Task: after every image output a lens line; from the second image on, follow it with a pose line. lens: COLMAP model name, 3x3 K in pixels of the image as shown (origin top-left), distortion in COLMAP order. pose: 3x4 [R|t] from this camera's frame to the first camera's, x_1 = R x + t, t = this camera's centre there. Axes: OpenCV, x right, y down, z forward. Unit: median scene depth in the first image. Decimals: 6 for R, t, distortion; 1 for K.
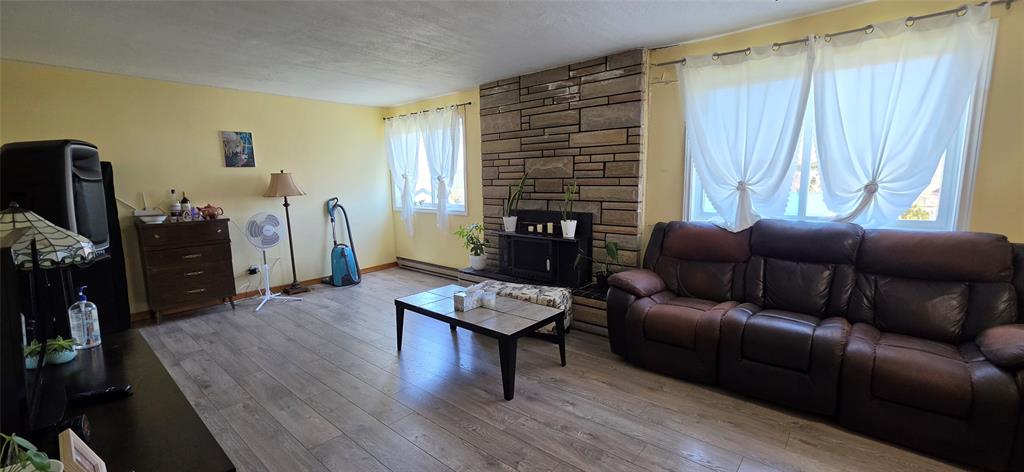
lens RADIAL K [[407.6, 0, 510.9], [0, 407.6, 234.0], [0, 0, 1]] dist [-0.000630, -0.000013]
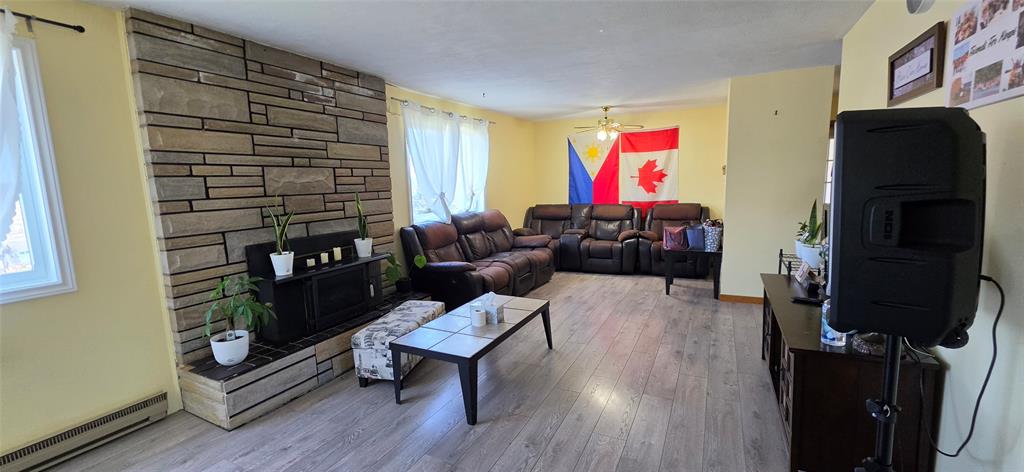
lens RADIAL K [[407.6, 0, 510.9], [0, 407.6, 235.3], [0, 0, 1]] dist [-0.000630, -0.000013]
pose [[-0.232047, -0.103454, 0.967187, -0.781138], [0.165646, 0.975601, 0.144095, -0.112226], [-0.958497, 0.193647, -0.209249, 0.834507]]
